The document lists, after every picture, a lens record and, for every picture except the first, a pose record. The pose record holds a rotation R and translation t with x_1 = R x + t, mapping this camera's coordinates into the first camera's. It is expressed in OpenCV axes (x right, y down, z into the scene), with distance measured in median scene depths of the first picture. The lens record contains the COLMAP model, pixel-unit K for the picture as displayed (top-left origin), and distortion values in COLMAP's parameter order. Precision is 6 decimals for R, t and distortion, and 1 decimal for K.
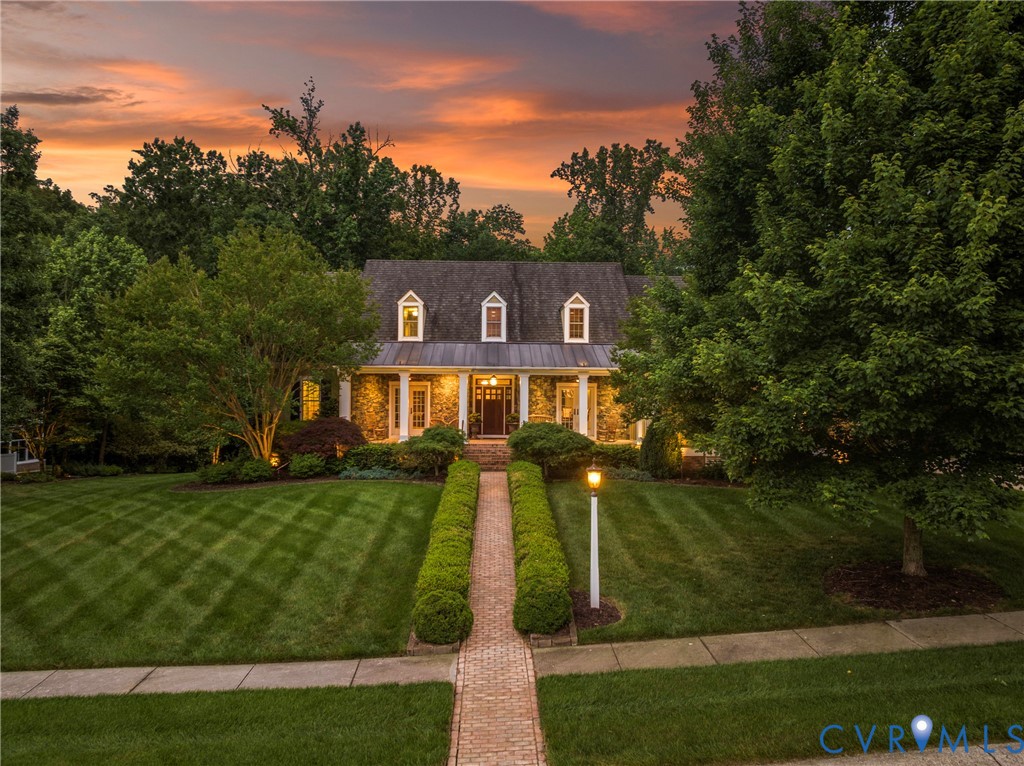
lens RADIAL K [[720.7, 0, 515.8], [0, 720.7, 382.6], [0, 0, 1]] dist [-0.054880, 0.026305]
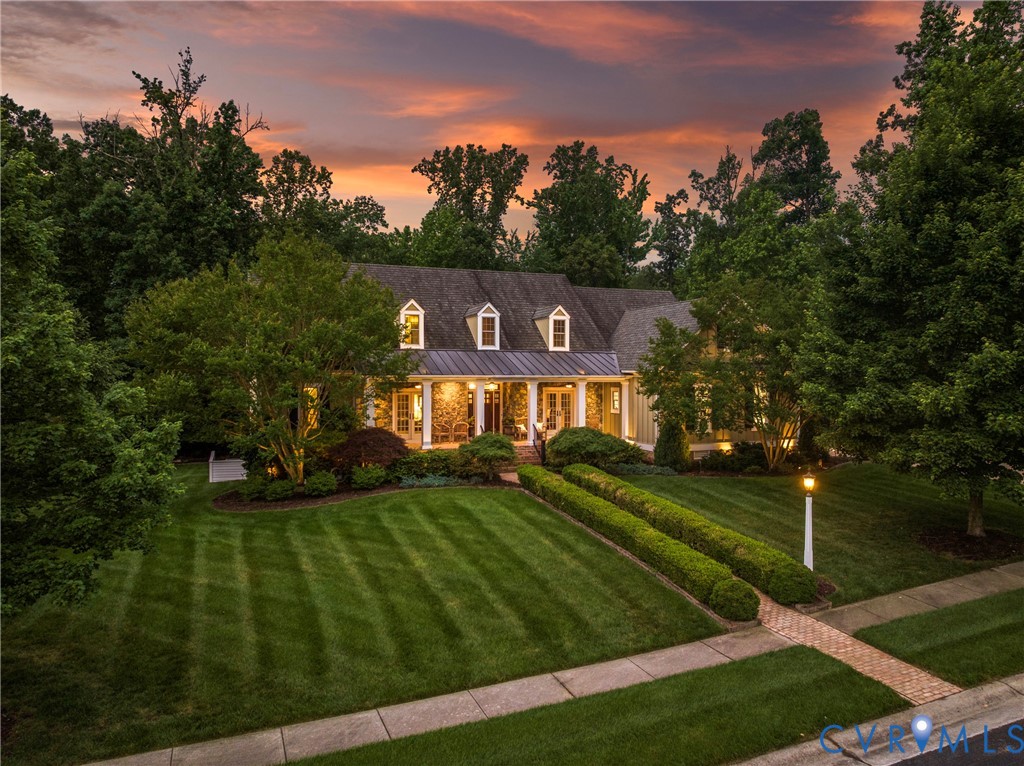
lens RADIAL K [[720.7, 0, 515.6], [0, 720.7, 380.9], [0, 0, 1]] dist [-0.054880, 0.026305]
pose [[0.942329, -0.009063, 0.334565, -0.349503], [0.000835, 0.999694, 0.024730, -0.036752], [-0.334687, -0.023024, 0.942048, -0.022088]]
